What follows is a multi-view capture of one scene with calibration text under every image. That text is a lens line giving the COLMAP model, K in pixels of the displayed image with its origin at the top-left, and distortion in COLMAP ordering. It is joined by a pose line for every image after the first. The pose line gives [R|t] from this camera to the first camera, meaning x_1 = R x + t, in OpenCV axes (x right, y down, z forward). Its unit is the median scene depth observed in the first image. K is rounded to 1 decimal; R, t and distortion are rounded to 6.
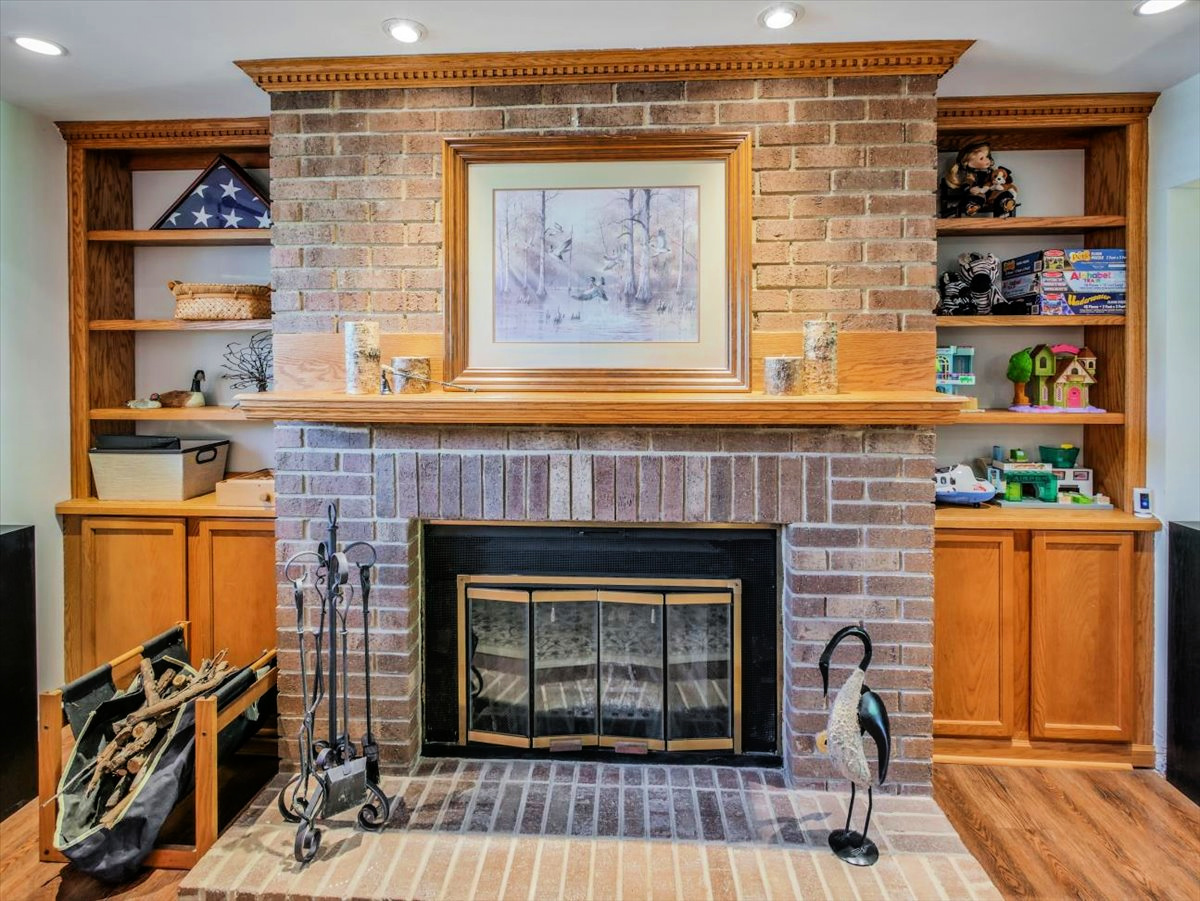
lens RADIAL K [[608.4, 0, 596.0], [0, 608.4, 374.2], [0, 0, 1]] dist [-0.000369, 0.000296]
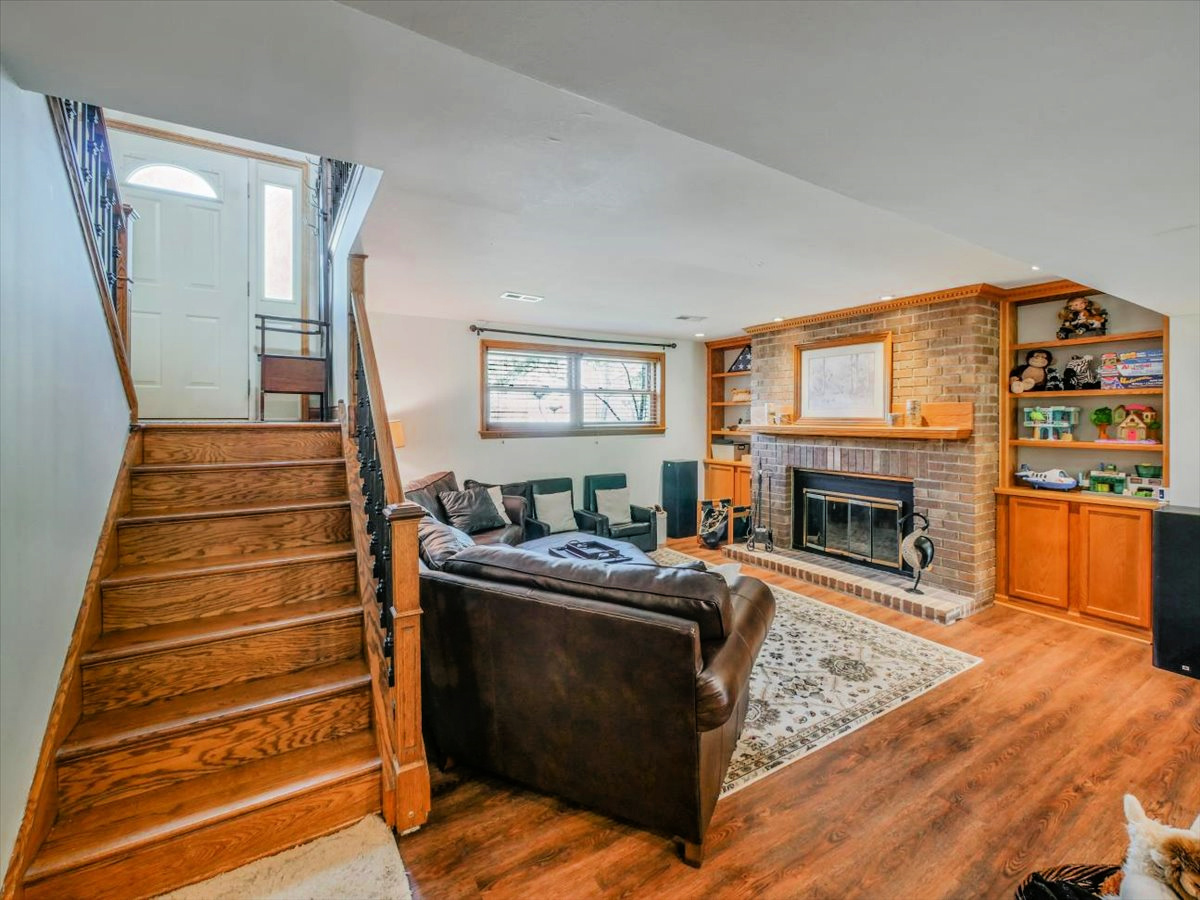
lens RADIAL K [[517.5, 0, 600.7], [0, 517.5, 422.7], [0, 0, 1]] dist [-0.000676, -0.000017]
pose [[0.581308, 0.010117, -0.813621, 1.294825], [-0.014815, 0.999889, 0.001849, 0.026509], [0.813549, 0.010979, 0.581393, -1.312277]]
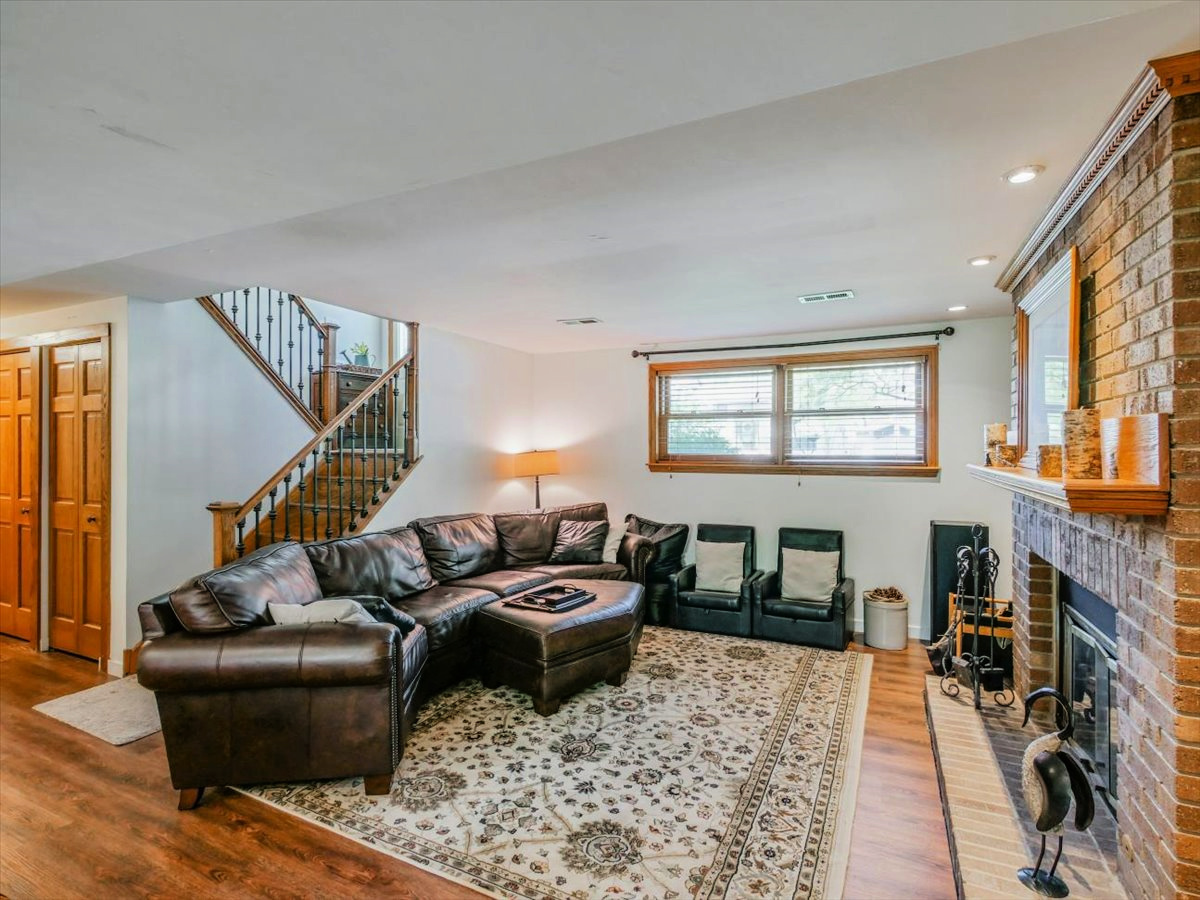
lens RADIAL K [[604.8, 0, 600.0], [0, 604.8, 450.0], [0, 0, 1]] dist [0.000721, 0.000186]
pose [[-0.377280, 0.006576, -0.926076, 1.525976], [-0.020012, 0.999683, 0.015251, -0.017432], [0.925883, 0.024287, -0.377029, 0.573274]]
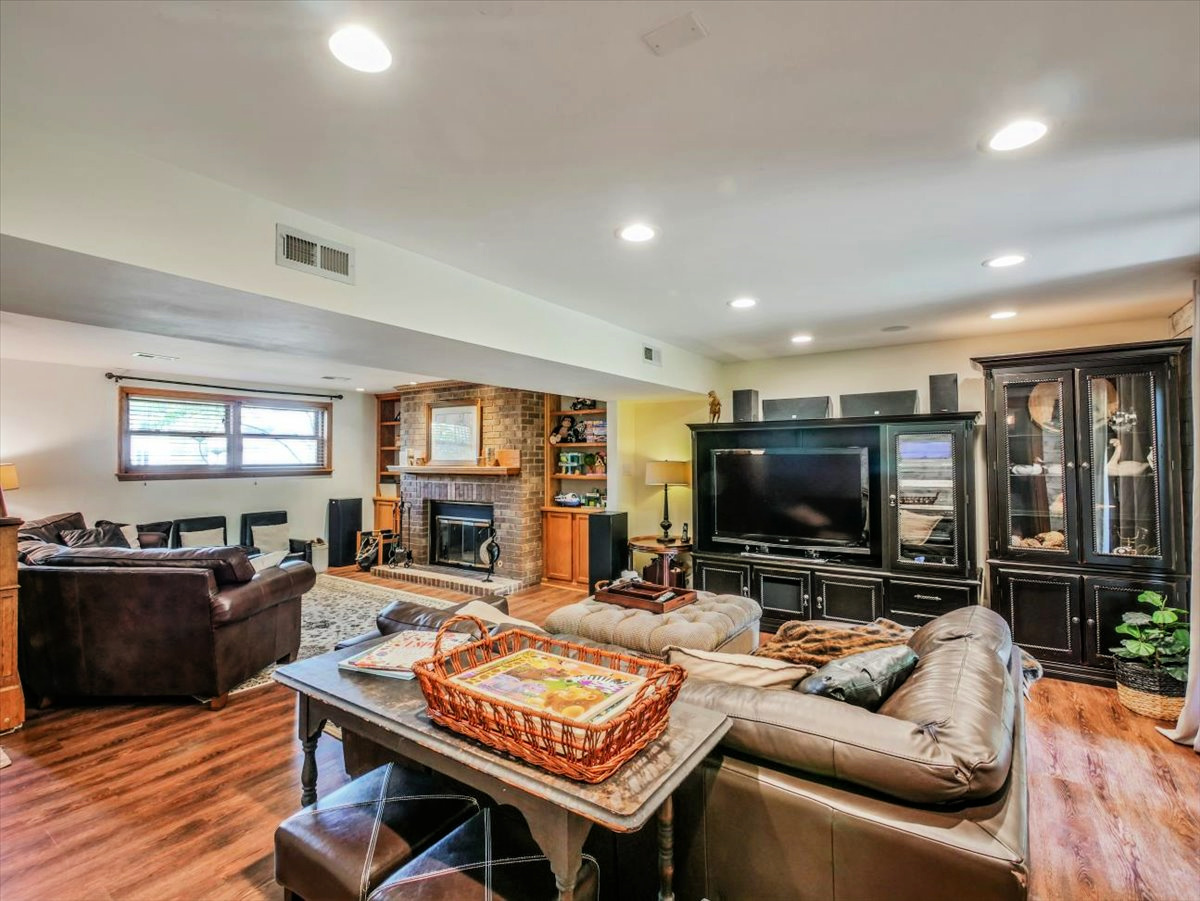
lens RADIAL K [[568.3, 0, 600.0], [0, 568.3, 450.5], [0, 0, 1]] dist [0.000706, 0.000279]
pose [[0.860714, -0.007976, -0.509027, 2.542588], [-0.008666, 0.999503, -0.030316, 0.029847], [0.509016, 0.030504, 0.860217, -1.577612]]
